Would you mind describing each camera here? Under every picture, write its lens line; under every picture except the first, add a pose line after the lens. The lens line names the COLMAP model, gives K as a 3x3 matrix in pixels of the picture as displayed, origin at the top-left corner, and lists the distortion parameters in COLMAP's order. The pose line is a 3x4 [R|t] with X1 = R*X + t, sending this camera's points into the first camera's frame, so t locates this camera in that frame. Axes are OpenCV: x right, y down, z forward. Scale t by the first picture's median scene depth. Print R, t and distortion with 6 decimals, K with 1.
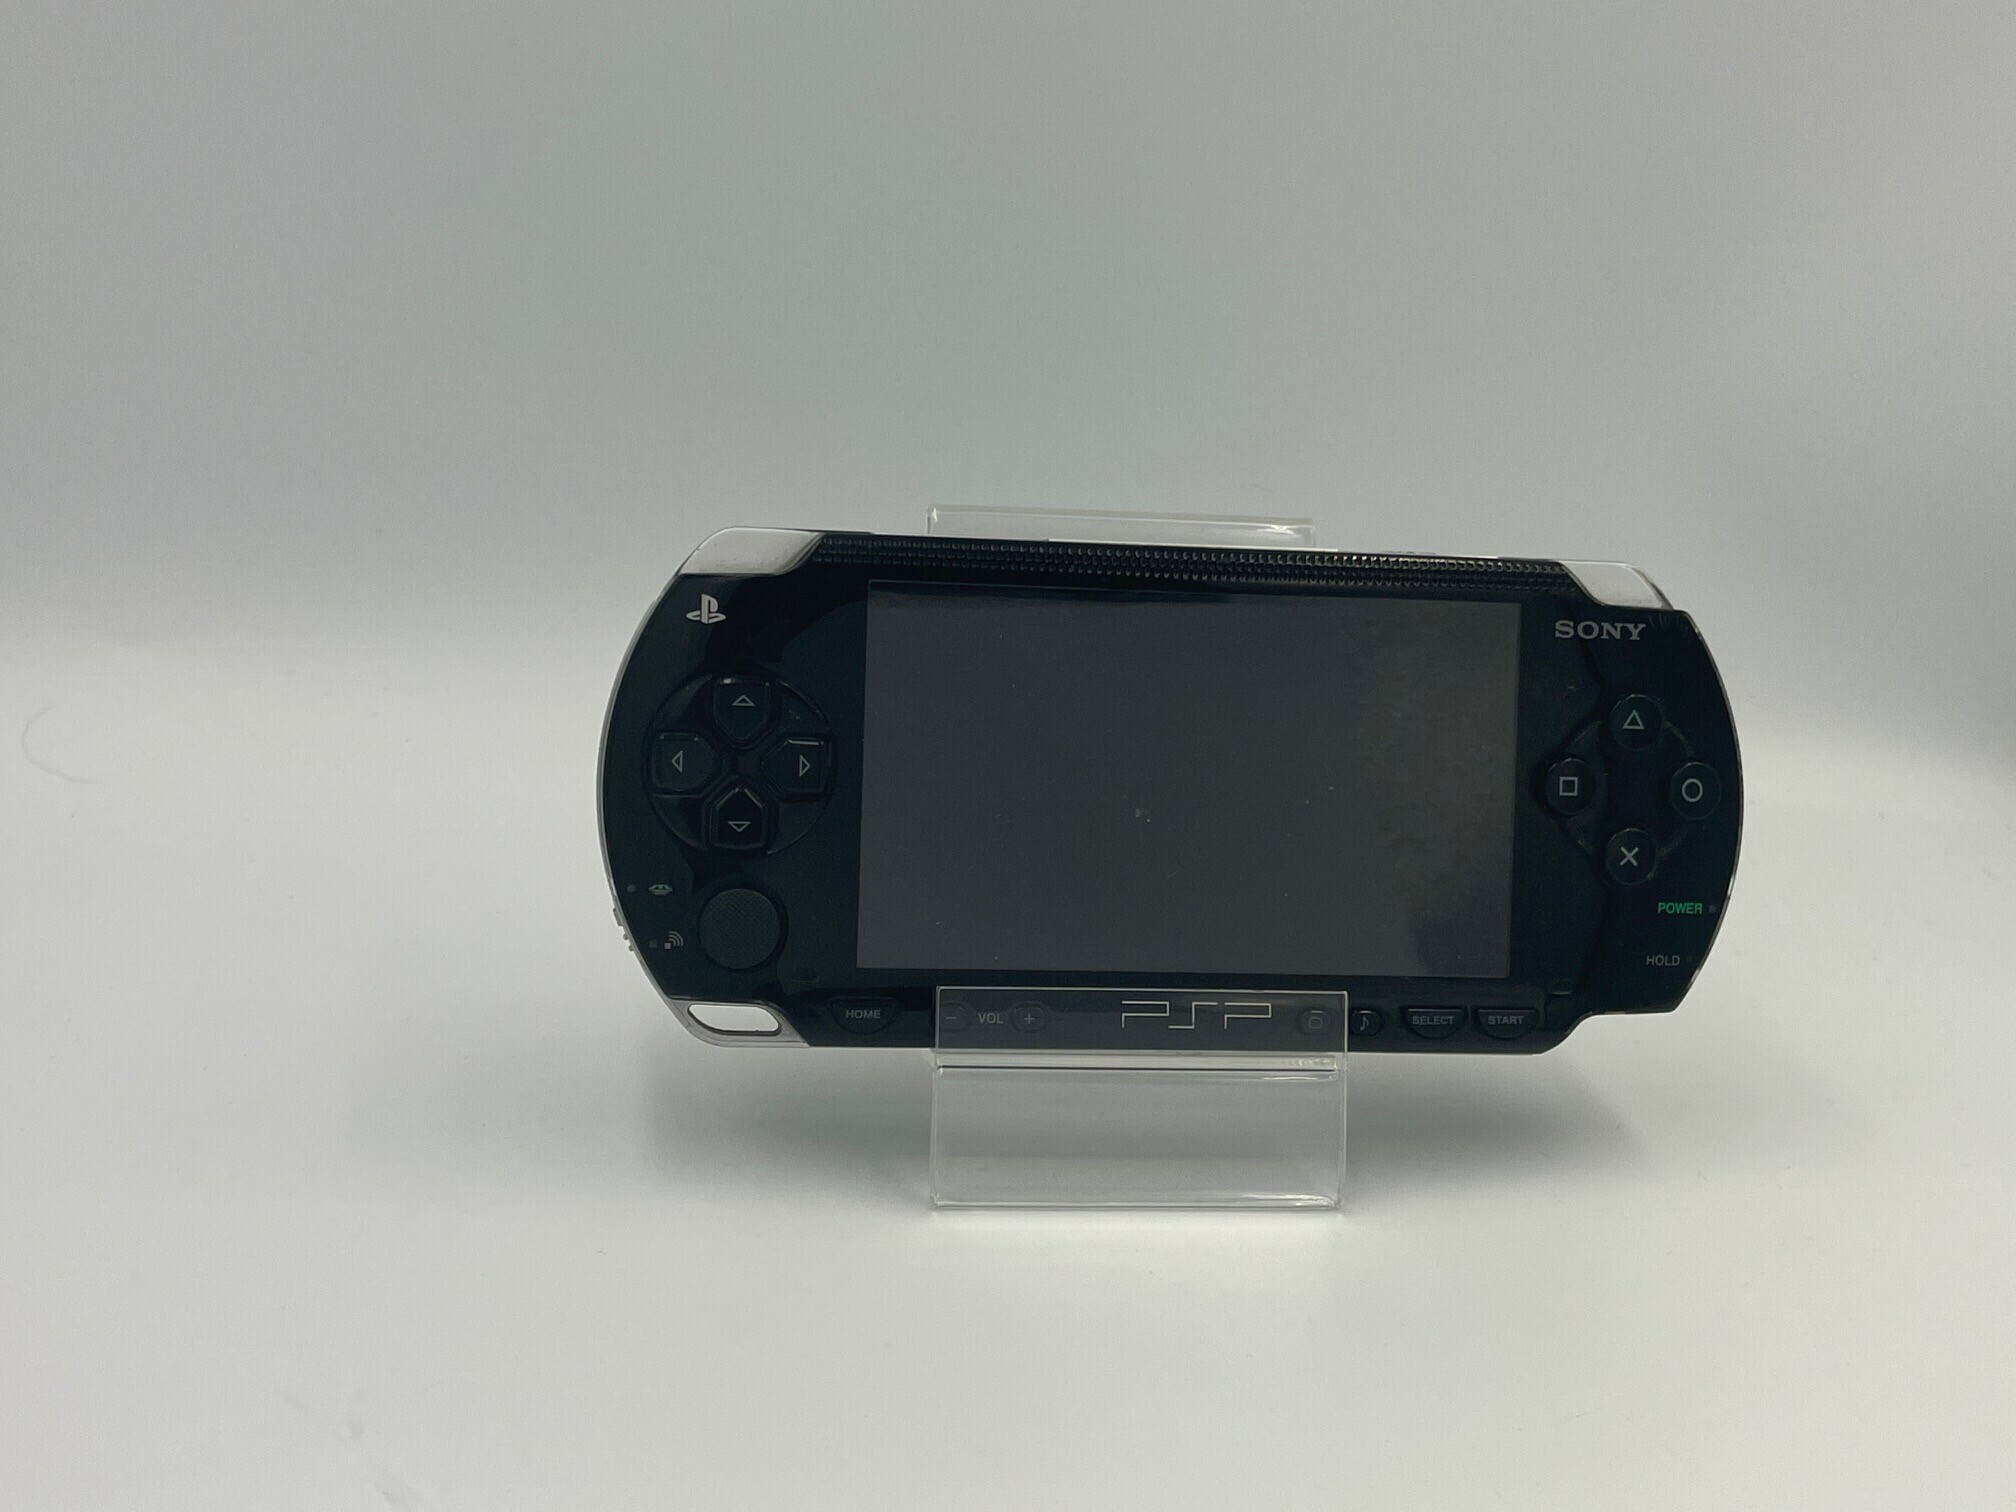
lens RADIAL K [[2602.3, 0, 1019.9], [0, 2602.3, 766.8], [0, 0, 1]] dist [0.133775, 0.000000]
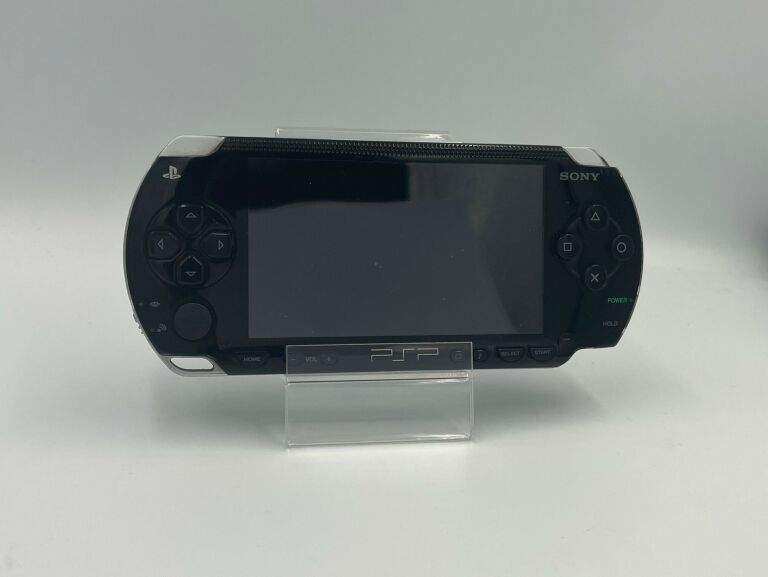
lens RADIAL K [[991.4, 0, 378.0], [0, 991.4, 289.8], [0, 0, 1]] dist [0.133775, 0.000000]
pose [[0.997668, -0.029599, 0.061495, -0.004670], [0.028791, 0.999488, 0.013989, 0.027820], [-0.061877, -0.012186, 0.998009, 0.165077]]
